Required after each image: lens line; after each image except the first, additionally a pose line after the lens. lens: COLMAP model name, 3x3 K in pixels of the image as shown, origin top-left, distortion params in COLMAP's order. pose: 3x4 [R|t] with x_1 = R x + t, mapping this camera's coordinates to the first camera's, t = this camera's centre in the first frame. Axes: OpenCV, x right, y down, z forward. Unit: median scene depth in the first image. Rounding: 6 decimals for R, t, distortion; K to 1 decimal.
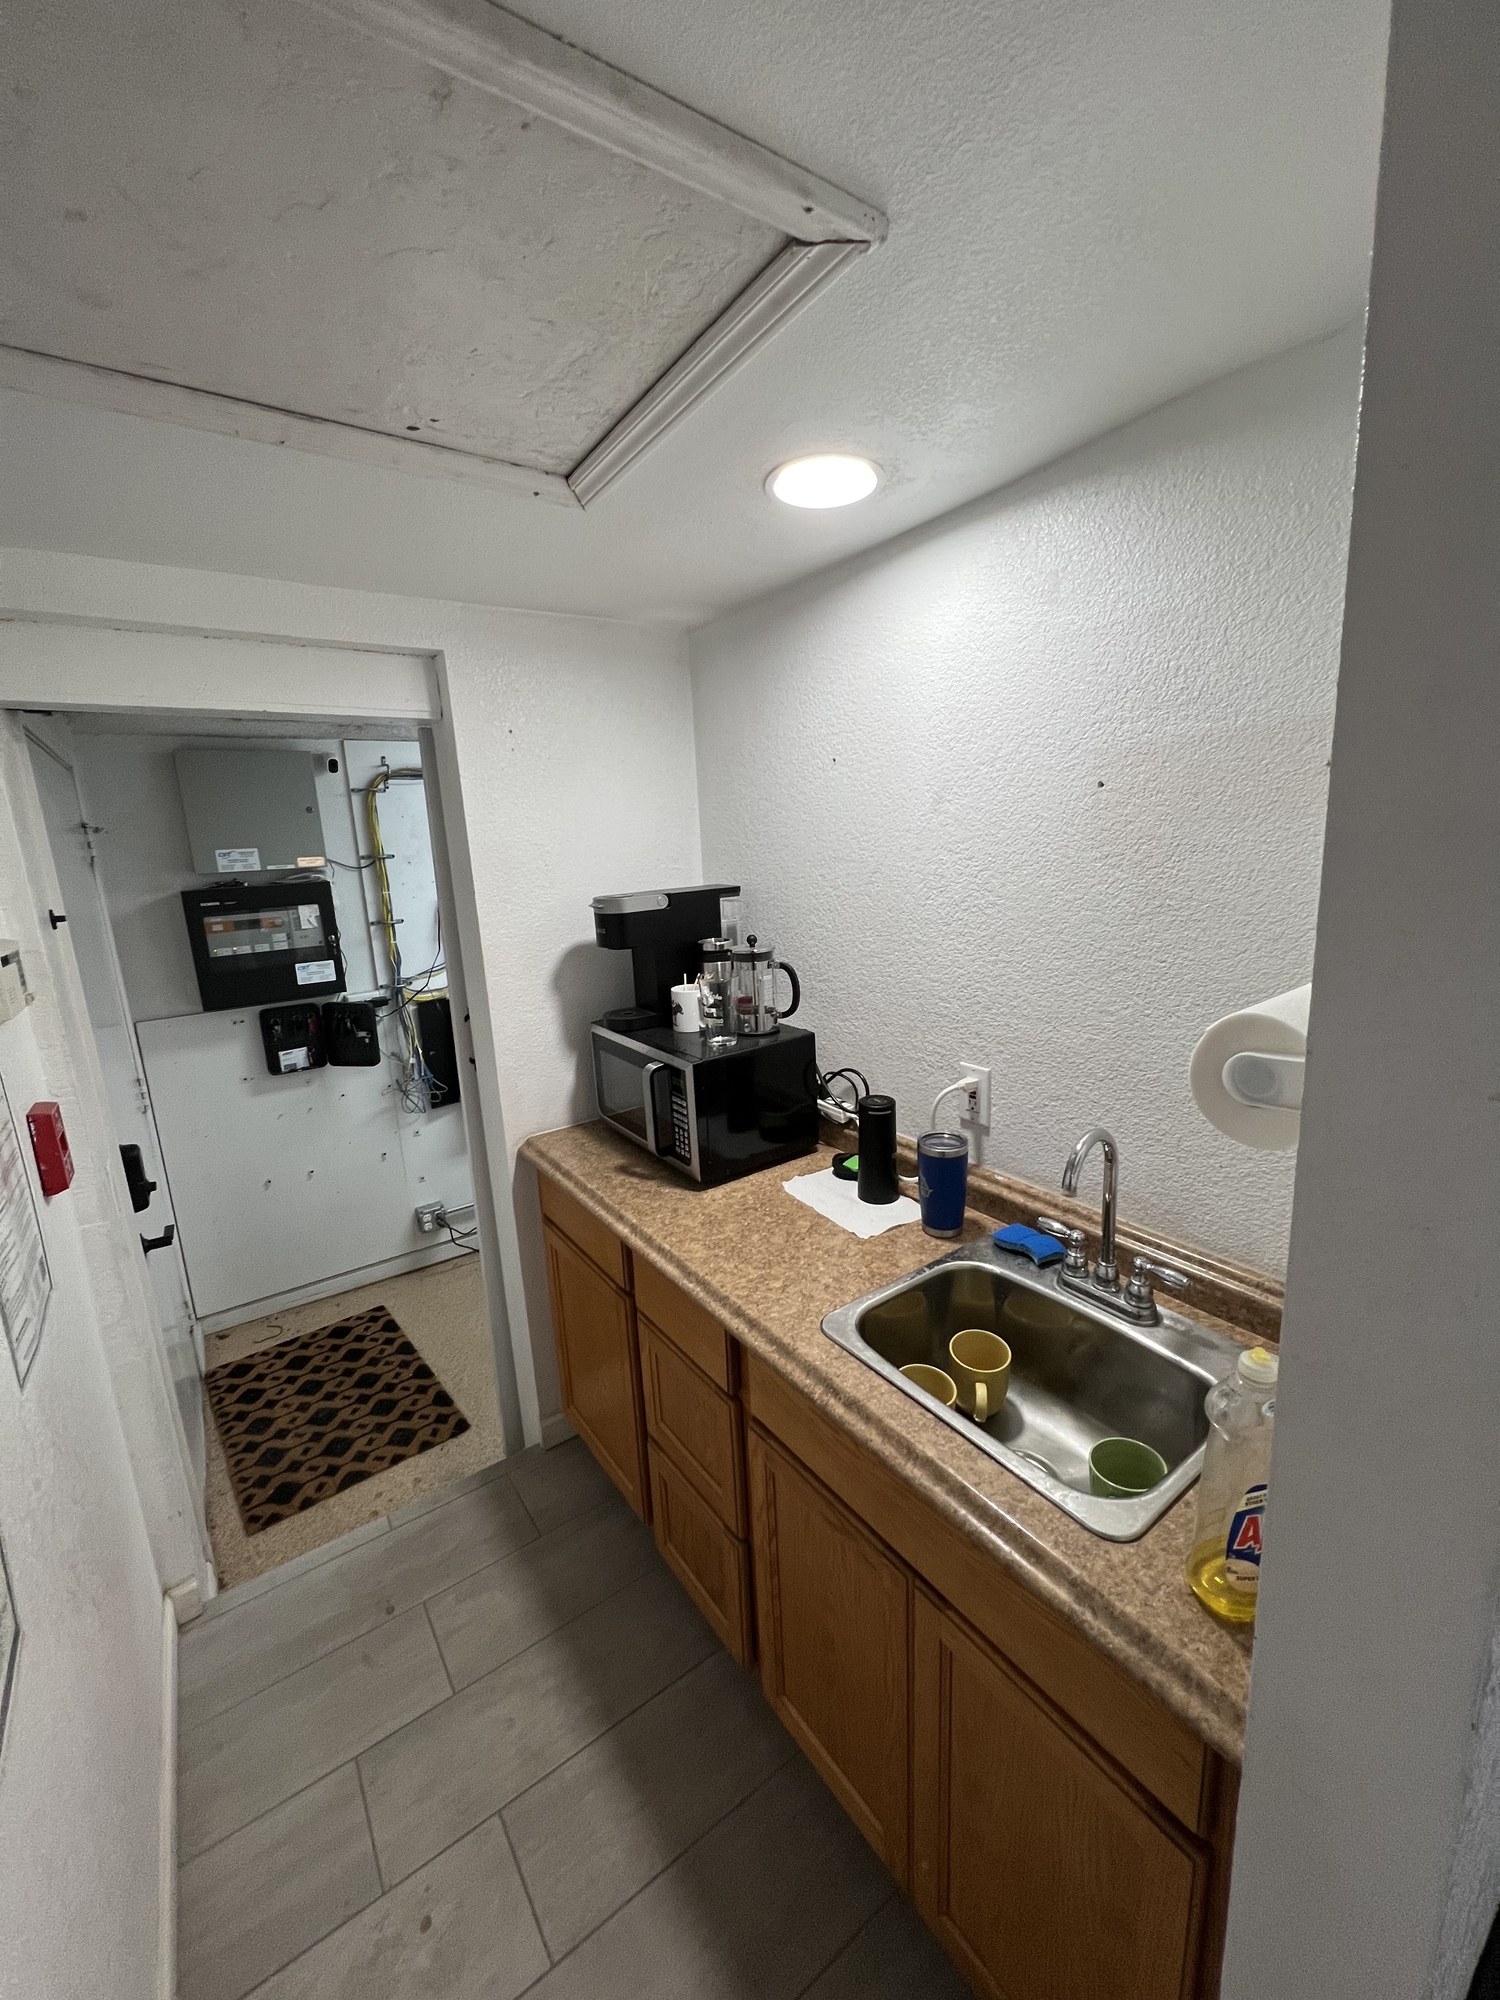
lens RADIAL K [[799.9, 0, 745.8], [0, 799.9, 1003.0], [0, 0, 1]] dist [-0.001081, 0.000350]
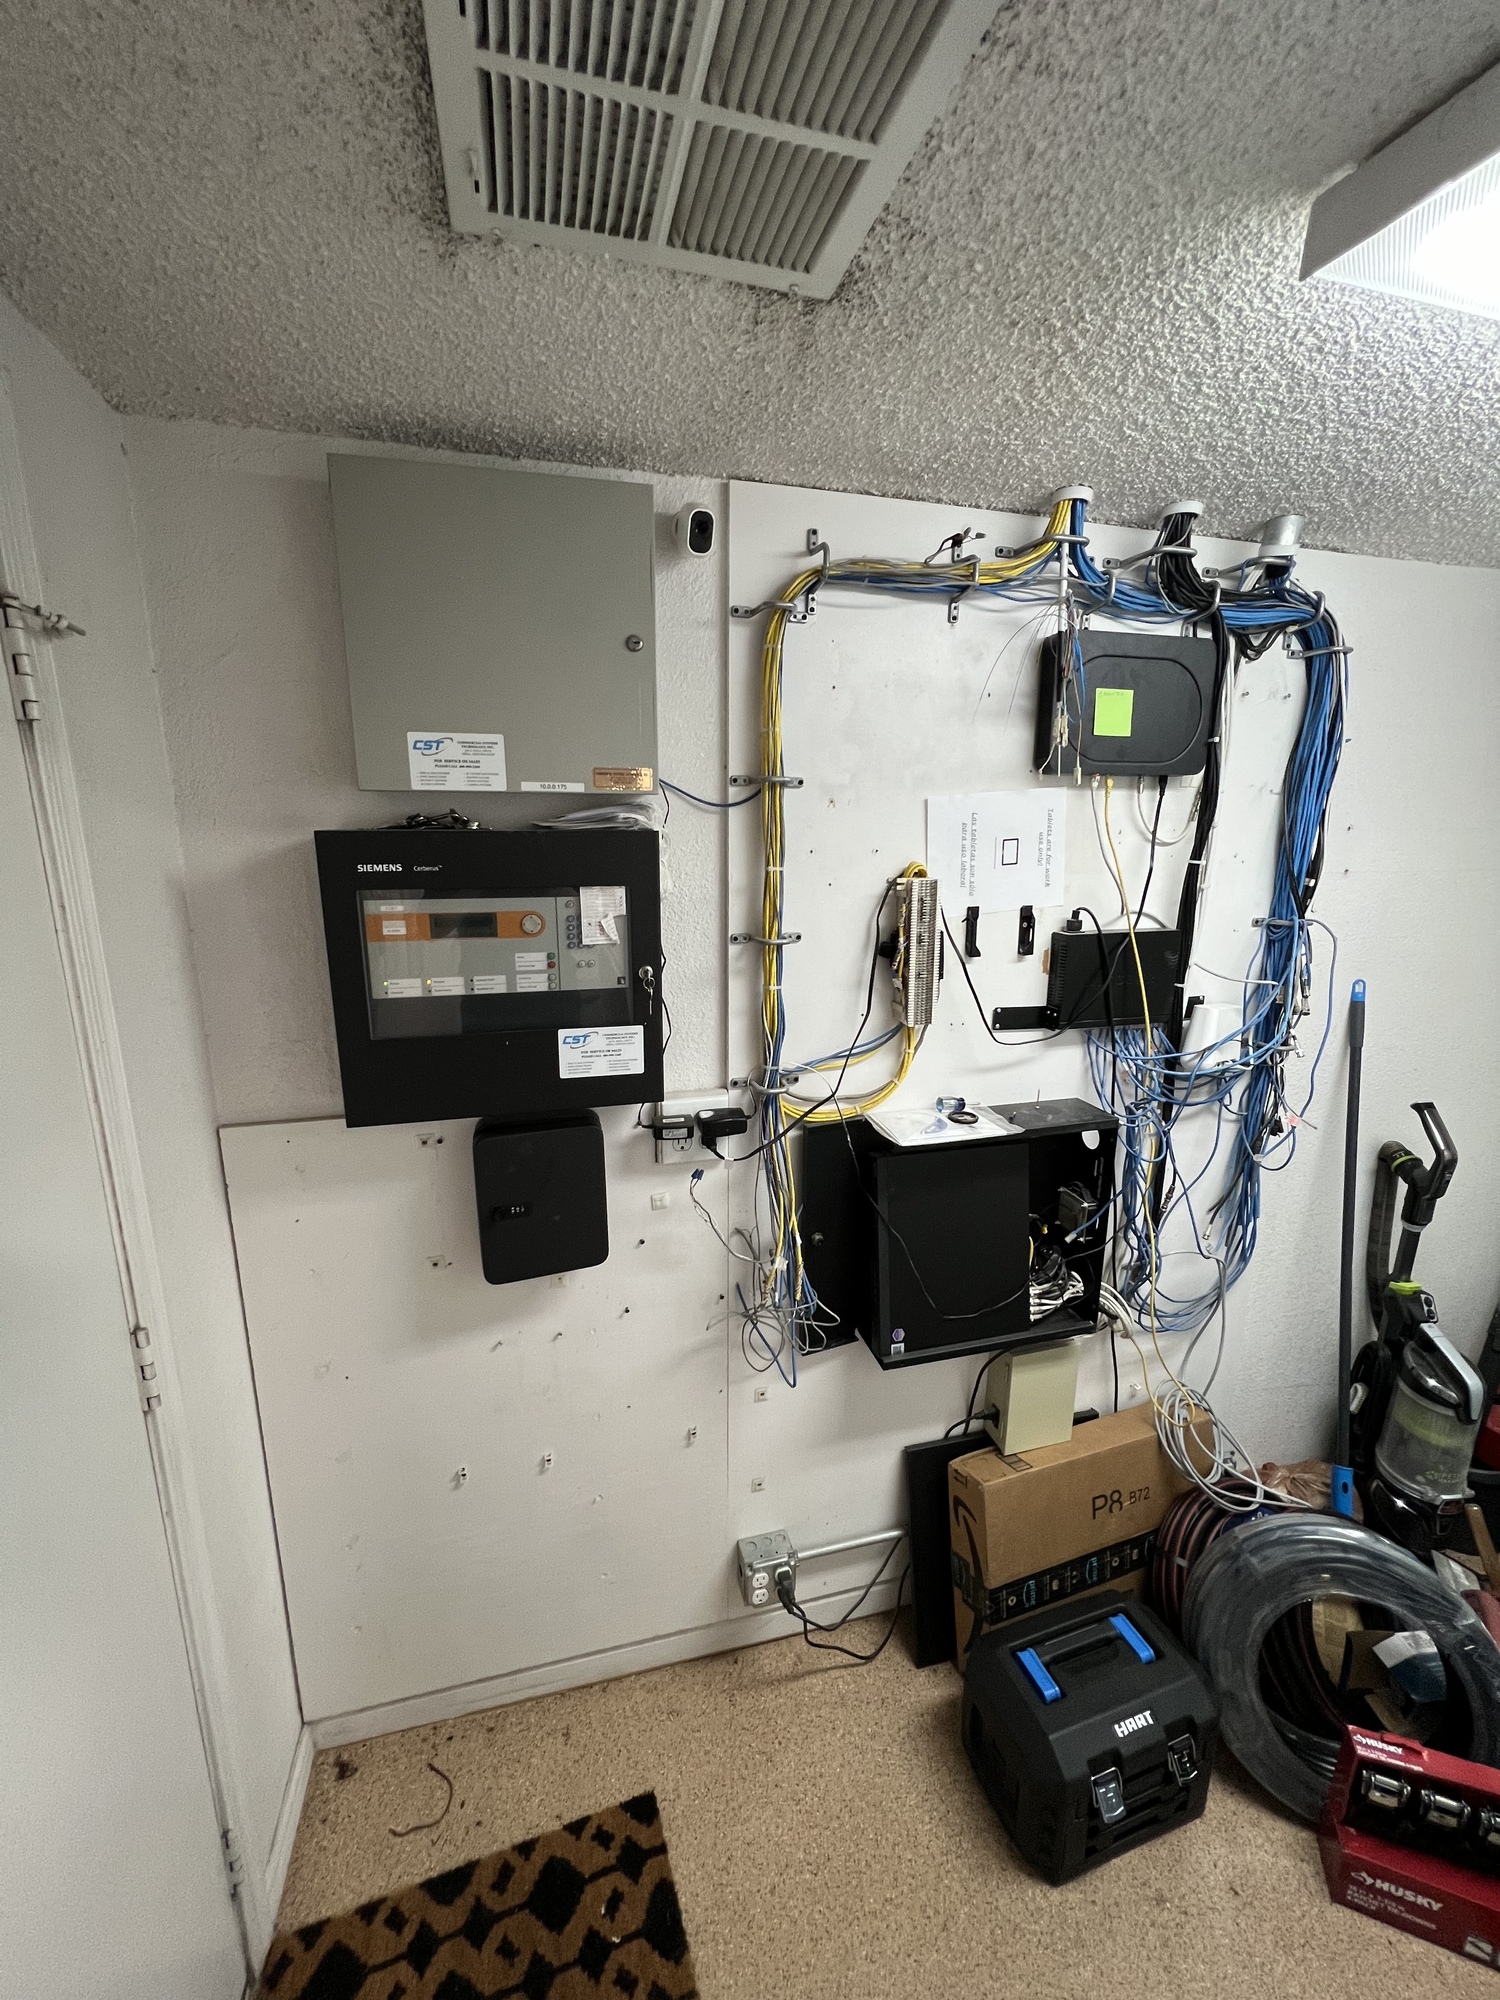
lens RADIAL K [[804.7, 0, 753.1], [0, 804.7, 999.0], [0, 0, 1]] dist [0.002771, 0.000058]
pose [[0.938694, 0.123454, -0.321890, -0.332410], [-0.119823, 0.992306, 0.031153, -0.086341], [0.323260, 0.009326, 0.946264, 0.628848]]
